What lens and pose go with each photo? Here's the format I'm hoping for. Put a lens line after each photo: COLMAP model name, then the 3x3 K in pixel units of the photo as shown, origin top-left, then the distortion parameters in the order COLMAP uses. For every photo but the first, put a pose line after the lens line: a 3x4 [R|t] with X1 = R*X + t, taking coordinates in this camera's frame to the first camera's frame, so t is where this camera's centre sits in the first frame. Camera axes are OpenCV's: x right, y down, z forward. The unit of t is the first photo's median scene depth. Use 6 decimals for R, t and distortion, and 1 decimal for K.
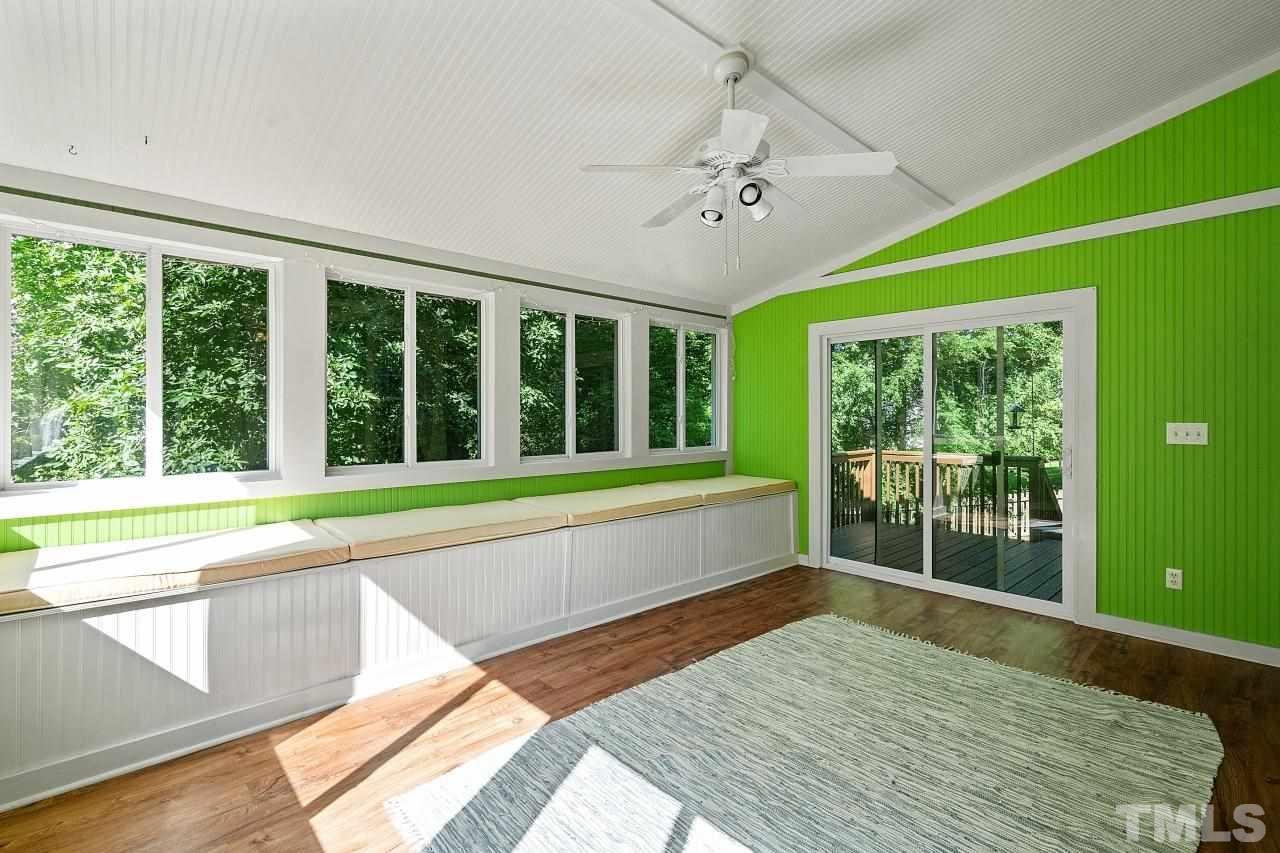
lens RADIAL K [[587.3, 0, 629.4], [0, 587.3, 418.4], [0, 0, 1]] dist [-0.005880, 0.004573]
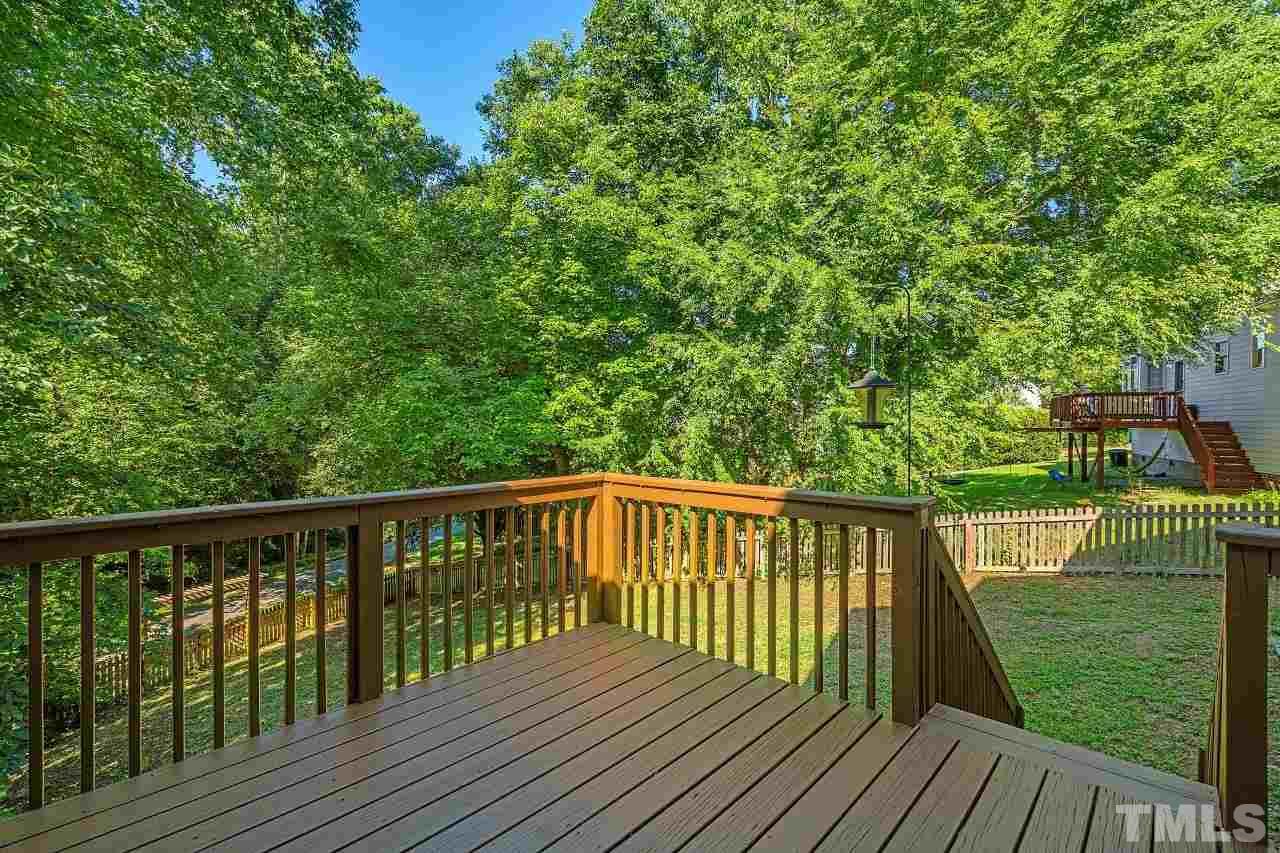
lens RADIAL K [[587.3, 0, 643.7], [0, 587.3, 426.8], [0, 0, 1]] dist [-0.005880, 0.004573]
pose [[0.995794, 0.001202, 0.091613, 0.215895], [-0.001747, 0.999981, 0.005869, 0.007309], [-0.091604, -0.006004, 0.995777, 0.282724]]
